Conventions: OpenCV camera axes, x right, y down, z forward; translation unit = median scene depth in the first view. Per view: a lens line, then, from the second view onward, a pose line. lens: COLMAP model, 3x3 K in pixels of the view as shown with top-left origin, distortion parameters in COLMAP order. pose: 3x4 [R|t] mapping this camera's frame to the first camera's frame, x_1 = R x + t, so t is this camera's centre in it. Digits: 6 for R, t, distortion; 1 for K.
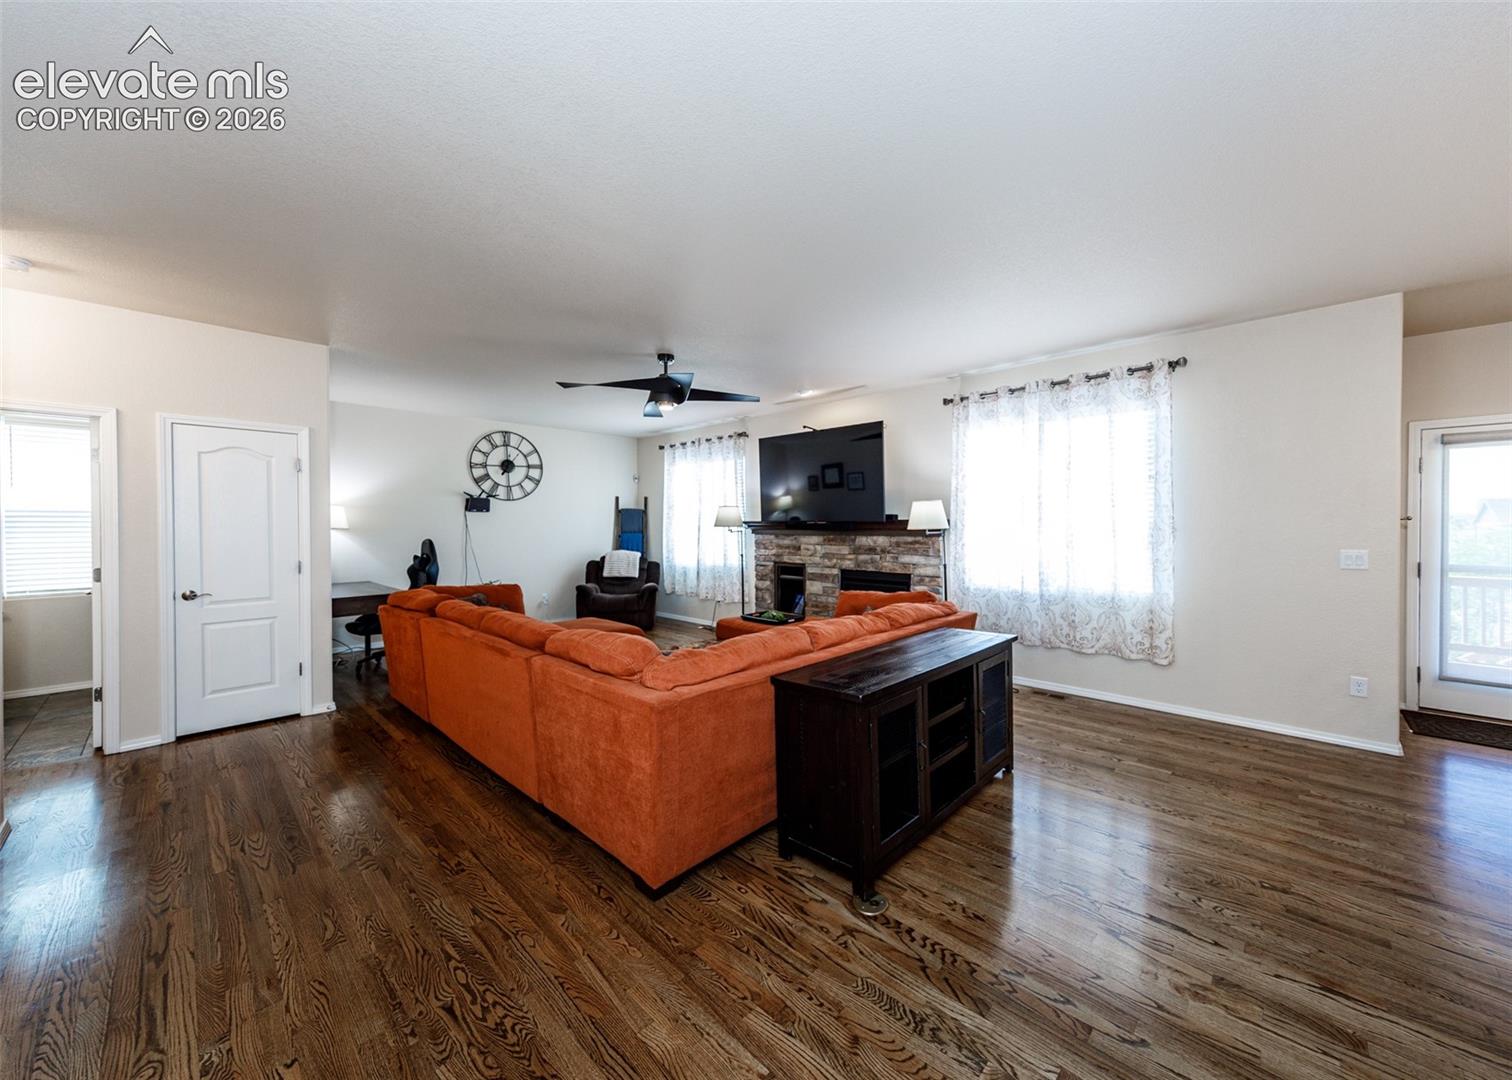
lens RADIAL K [[567.3, 0, 758.2], [0, 567.3, 528.8], [0, 0, 1]] dist [-0.000519, 0.000060]
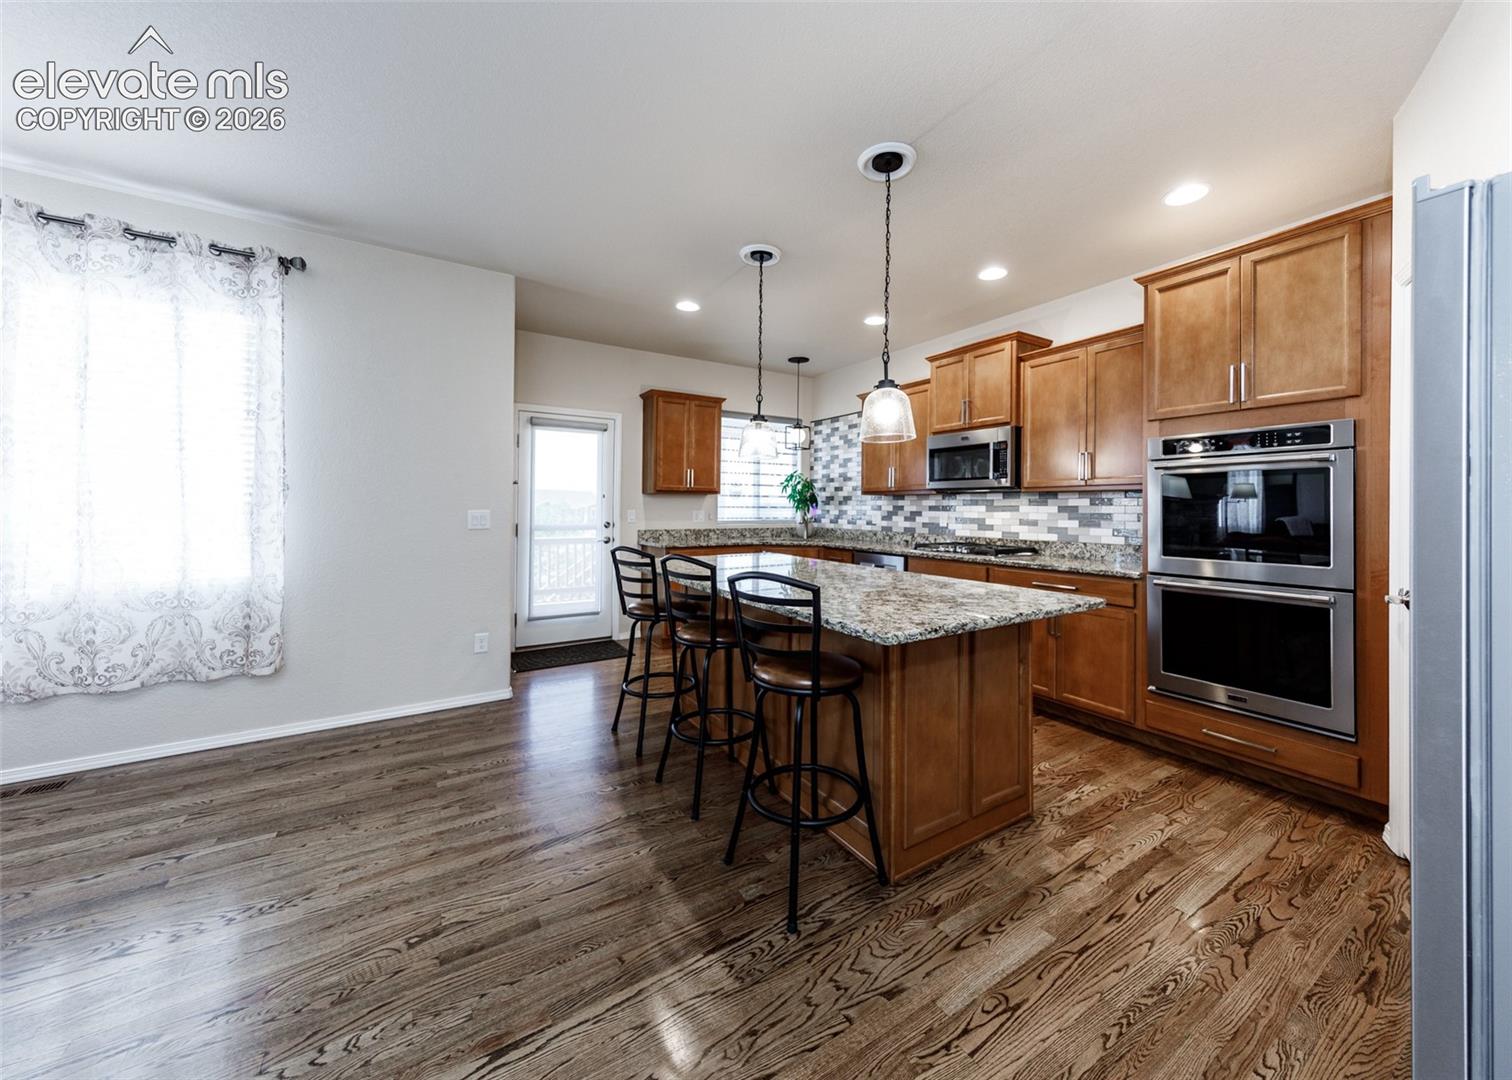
lens RADIAL K [[563.7, 0, 803.5], [0, 563.7, 502.7], [0, 0, 1]] dist [0.006955, -0.000417]
pose [[0.195642, 0.014193, 0.980573, 0.142833], [0.002133, 0.999887, -0.014899, 0.034753], [-0.980673, 0.005007, 0.195589, 0.195265]]
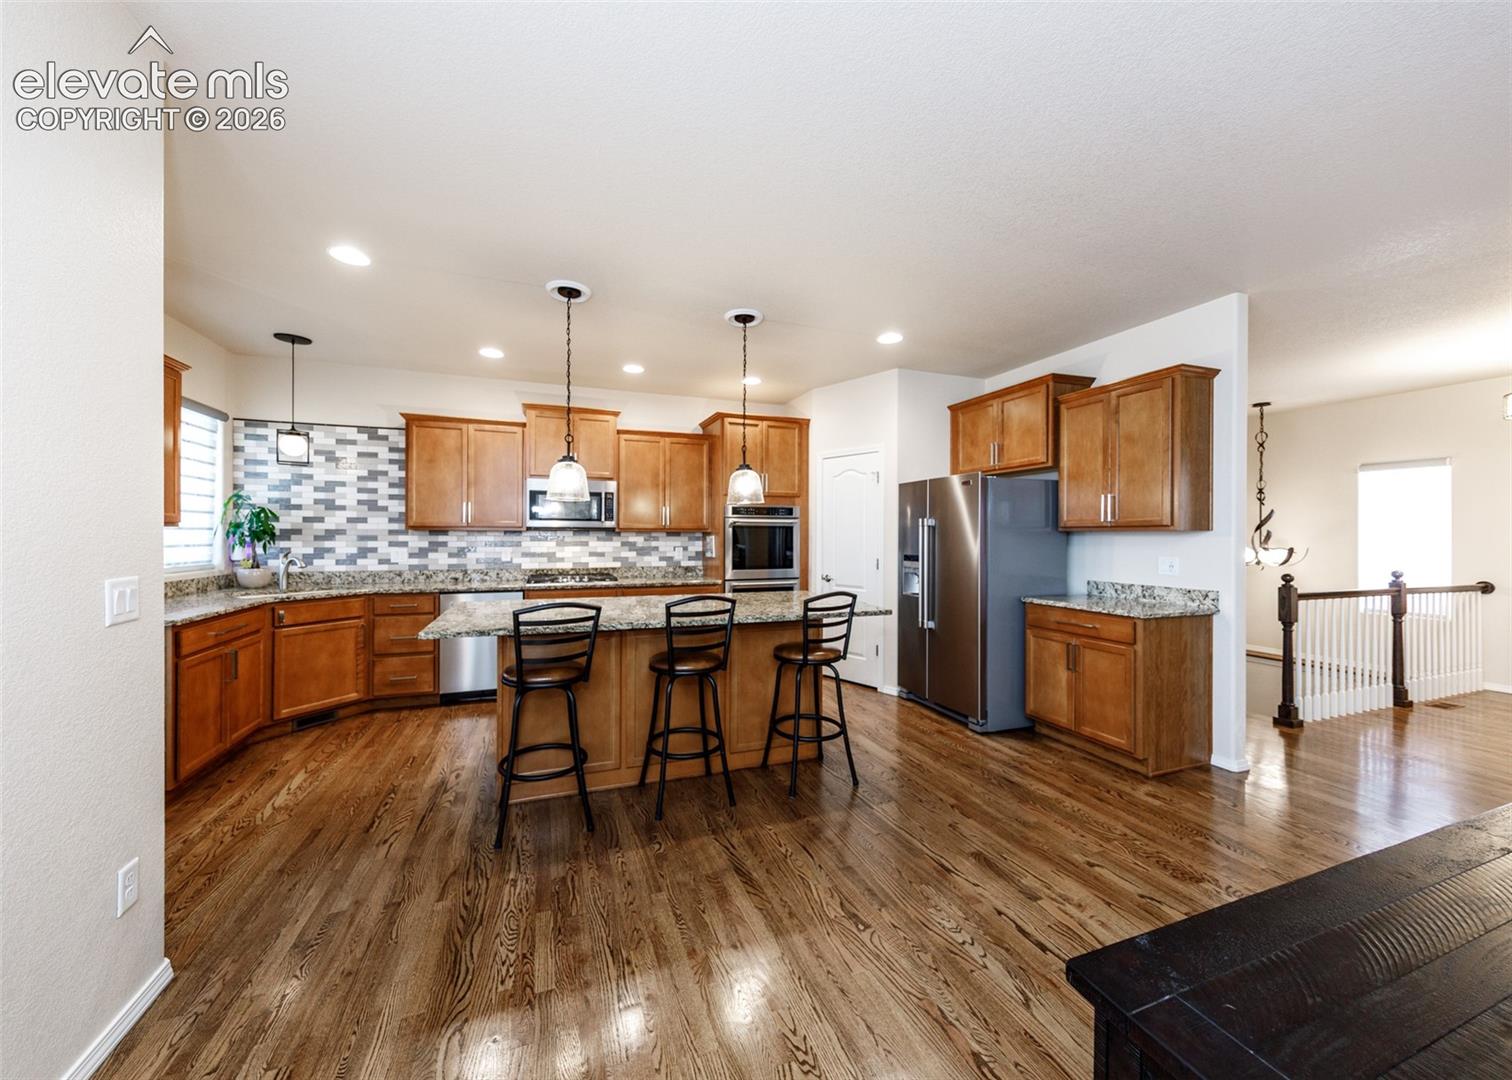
lens RADIAL K [[539.1, 0, 732.6], [0, 539.1, 536.8], [0, 0, 1]] dist [0.007396, -0.000015]
pose [[-0.899255, -0.000837, 0.437425, 0.399882], [0.003626, 0.999950, 0.009369, 0.002217], [-0.437410, 0.010011, -0.899206, 1.048900]]
